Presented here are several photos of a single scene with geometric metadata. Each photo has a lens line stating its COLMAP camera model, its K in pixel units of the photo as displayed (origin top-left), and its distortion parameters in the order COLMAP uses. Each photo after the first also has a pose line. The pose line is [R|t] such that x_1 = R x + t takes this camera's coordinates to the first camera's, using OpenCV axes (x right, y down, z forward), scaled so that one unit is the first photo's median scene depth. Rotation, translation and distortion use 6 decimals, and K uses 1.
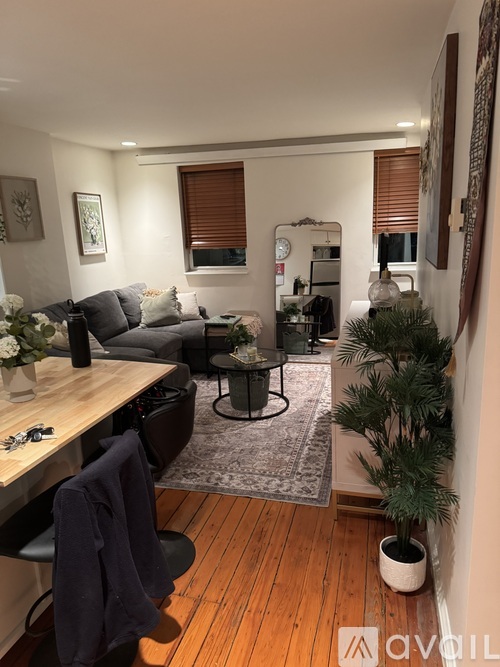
lens RADIAL K [[464.6, 0, 248.7], [0, 464.6, 336.2], [0, 0, 1]] dist [0.101576, -0.166438]
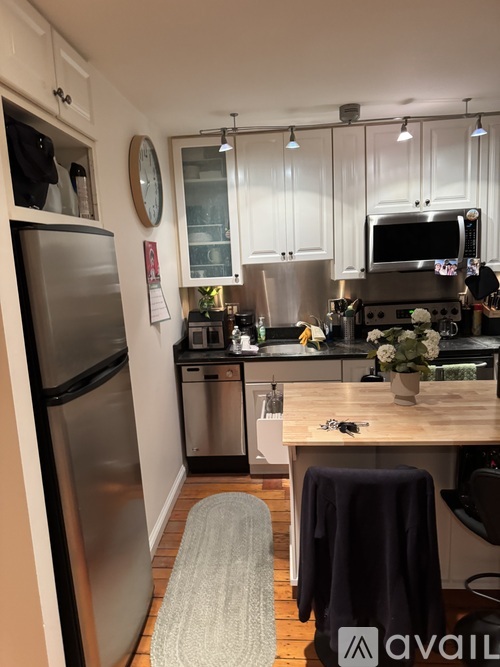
lens RADIAL K [[464.6, 0, 248.7], [0, 464.6, 336.2], [0, 0, 1]] dist [0.101576, -0.166438]
pose [[0.195283, 0.192899, -0.961590, 0.218417], [-0.186430, 0.969891, 0.156703, -0.055962], [0.962865, 0.148668, 0.225365, 0.172647]]
